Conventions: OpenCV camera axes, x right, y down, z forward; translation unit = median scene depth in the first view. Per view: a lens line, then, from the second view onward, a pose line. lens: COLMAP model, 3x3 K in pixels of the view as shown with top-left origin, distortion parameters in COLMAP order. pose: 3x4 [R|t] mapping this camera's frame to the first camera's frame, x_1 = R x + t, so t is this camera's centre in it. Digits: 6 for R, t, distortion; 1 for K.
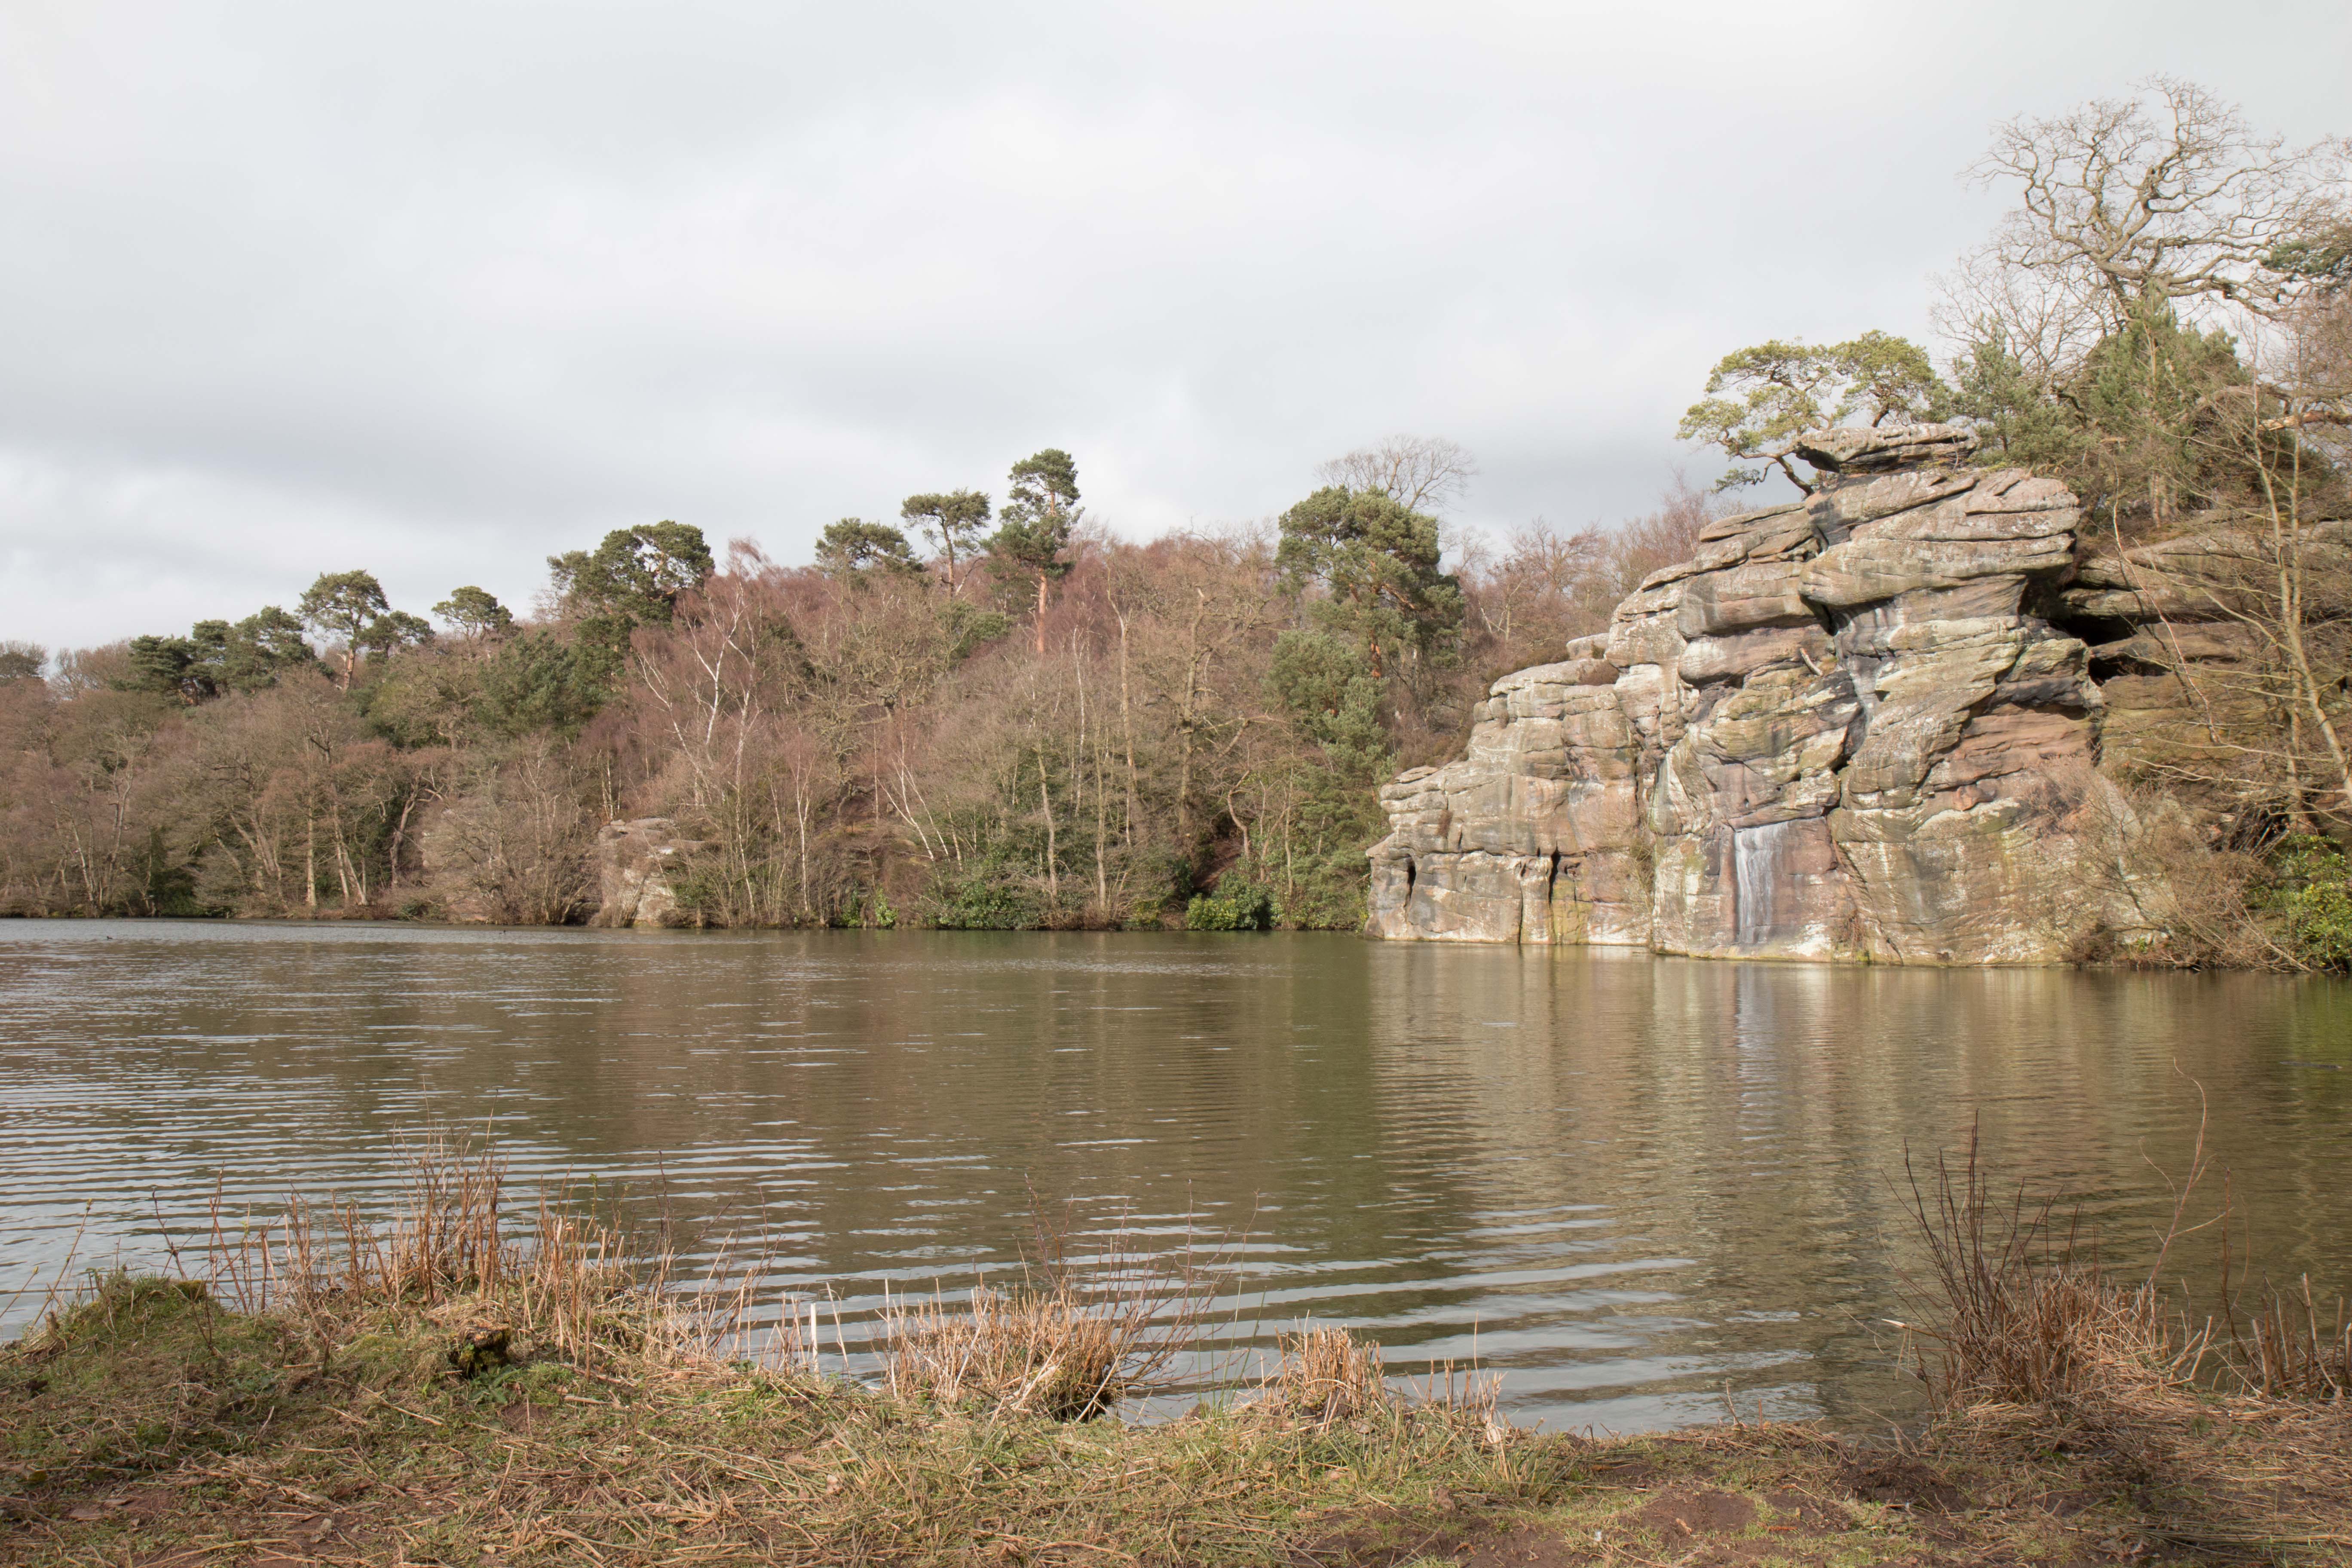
lens RADIAL K [[2272.6, 0, 1176.0], [0, 2272.6, 784.0], [0, 0, 1]] dist [0.011864, 0.009837]
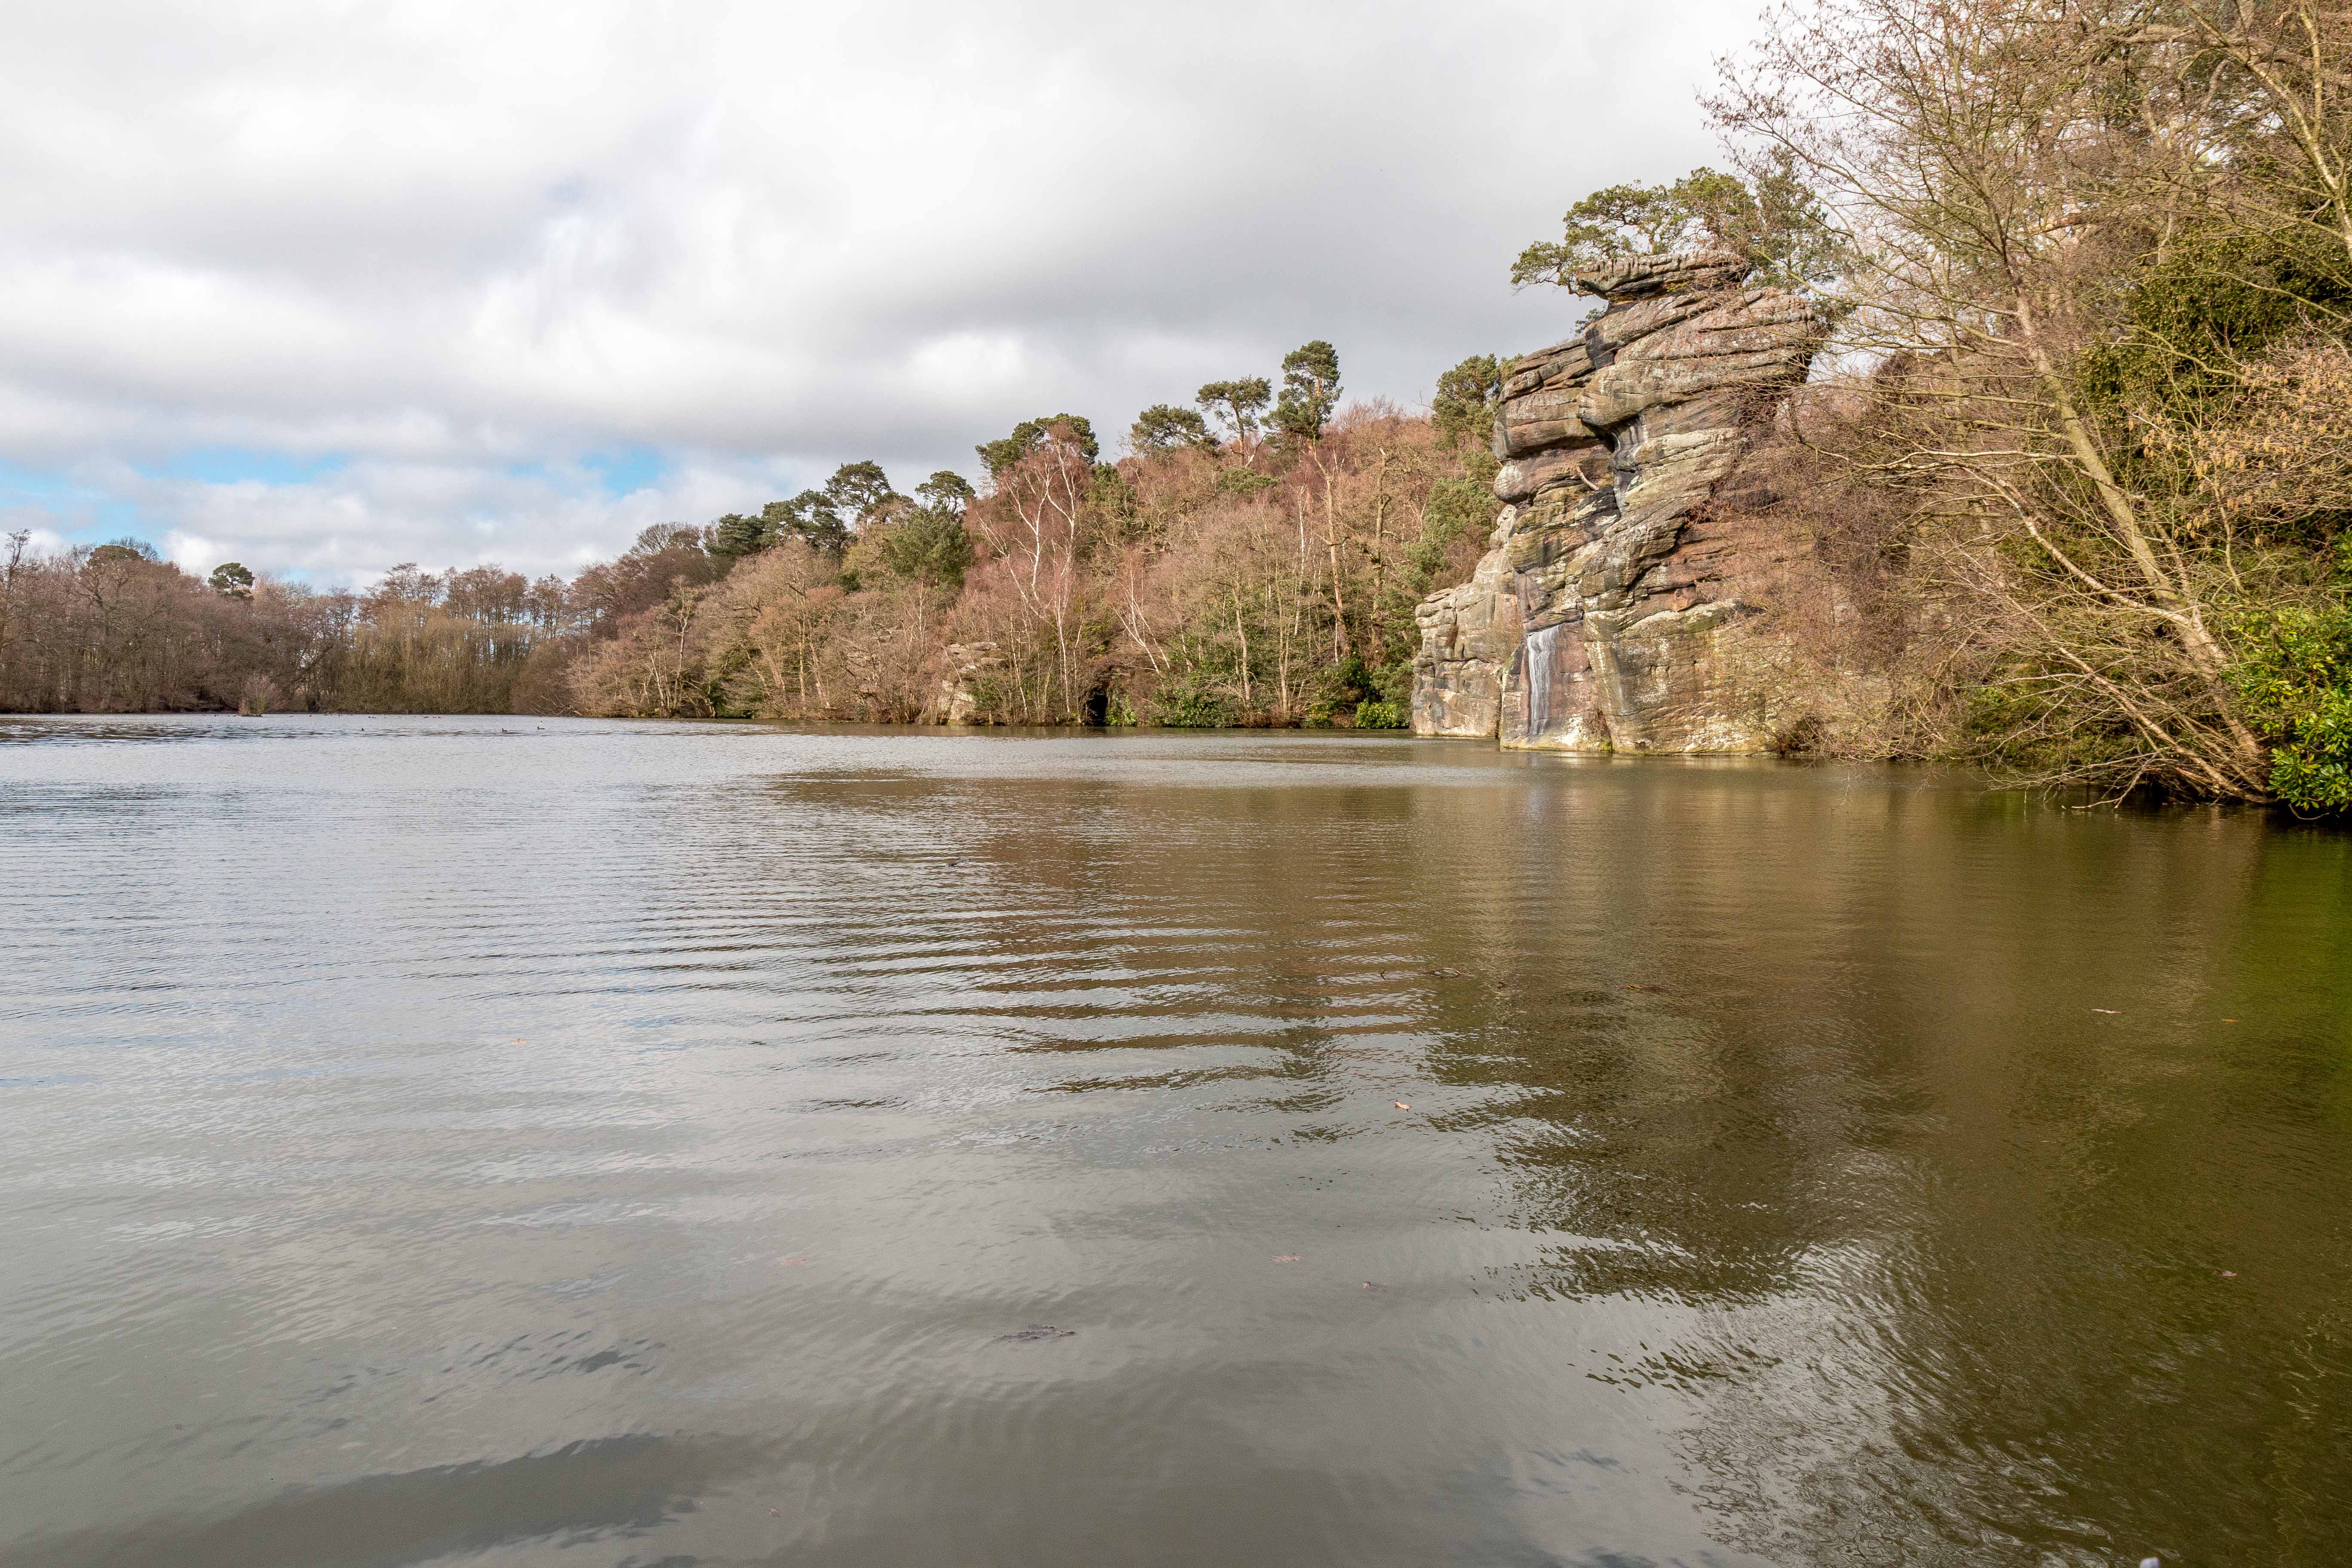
lens RADIAL K [[1739.6, 0, 1216.0], [0, 1739.6, 781.0], [0, 0, 1]] dist [0.031483, -0.000420]
pose [[0.975410, 0.009922, -0.220175, 0.286655], [0.010262, 0.995858, 0.090341, 0.013476], [0.220159, -0.090379, 0.971268, 0.126152]]
